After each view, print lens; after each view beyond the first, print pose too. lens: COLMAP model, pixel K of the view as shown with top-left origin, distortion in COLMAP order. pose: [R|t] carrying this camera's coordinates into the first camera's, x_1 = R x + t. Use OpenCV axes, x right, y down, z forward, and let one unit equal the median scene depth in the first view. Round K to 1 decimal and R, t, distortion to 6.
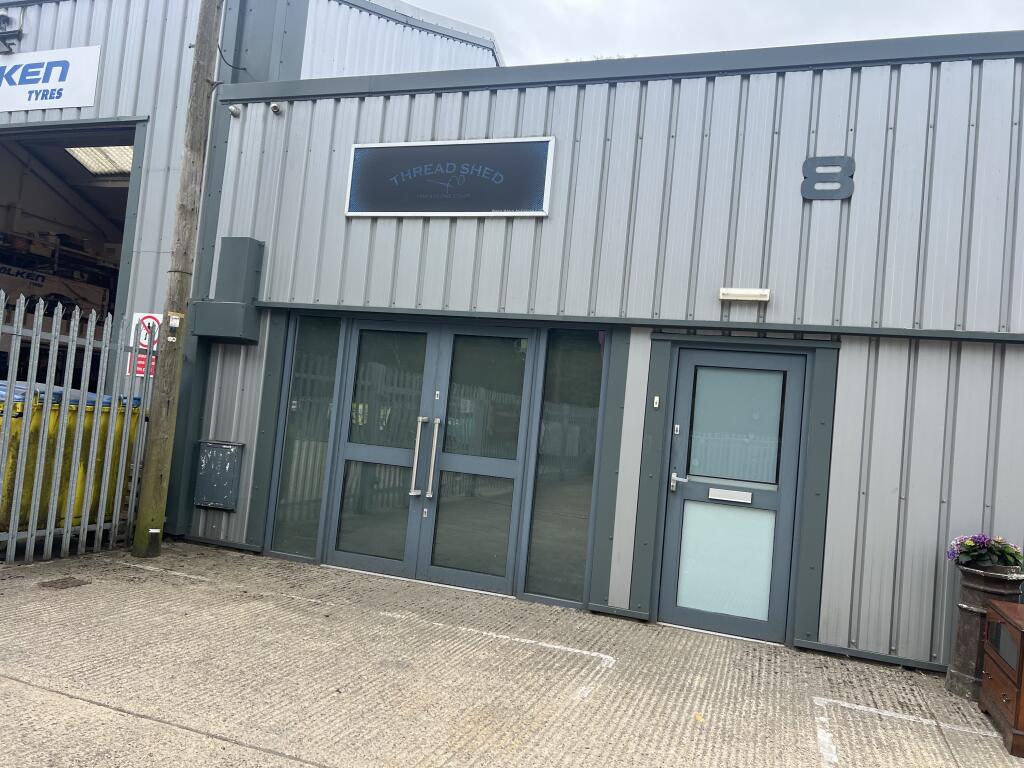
lens RADIAL K [[760.7, 0, 518.1], [0, 760.7, 385.2], [0, 0, 1]] dist [0.070721, -0.075033]
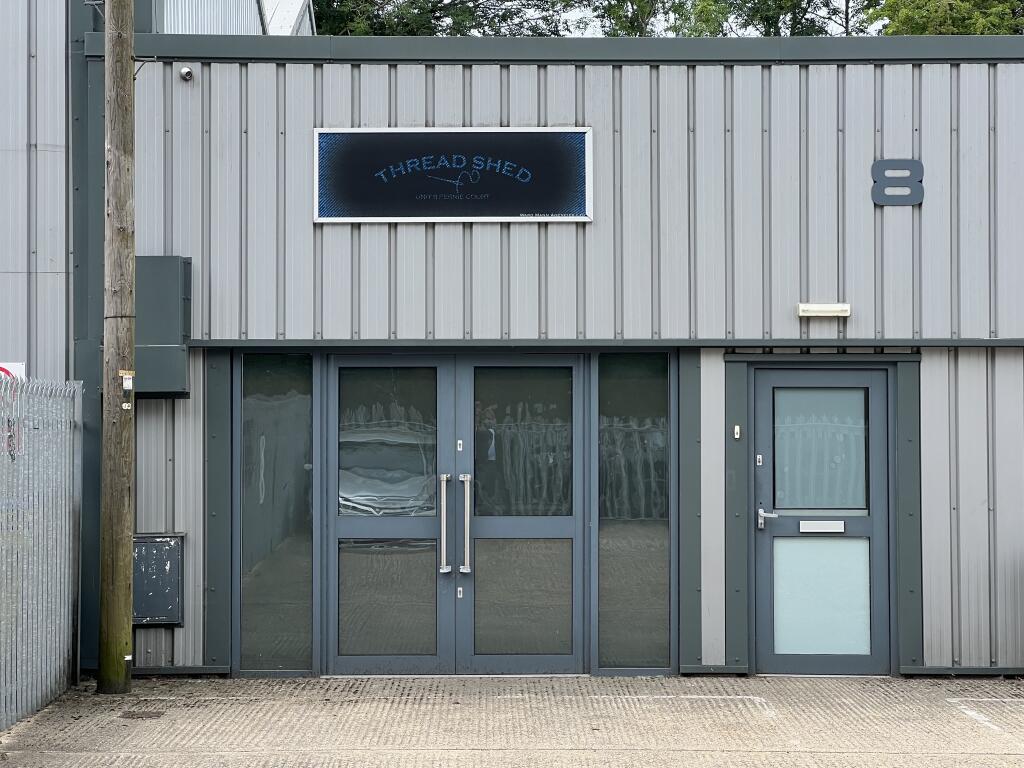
lens RADIAL K [[2312.5, 0, 521.1], [0, 2312.5, 362.1], [0, 0, 1]] dist [0.272055, 0.000000]
pose [[0.938058, -0.085743, 0.335701, -0.917156], [0.072096, 0.995992, 0.052932, -0.211514], [-0.338894, -0.025450, 0.940480, -1.399409]]
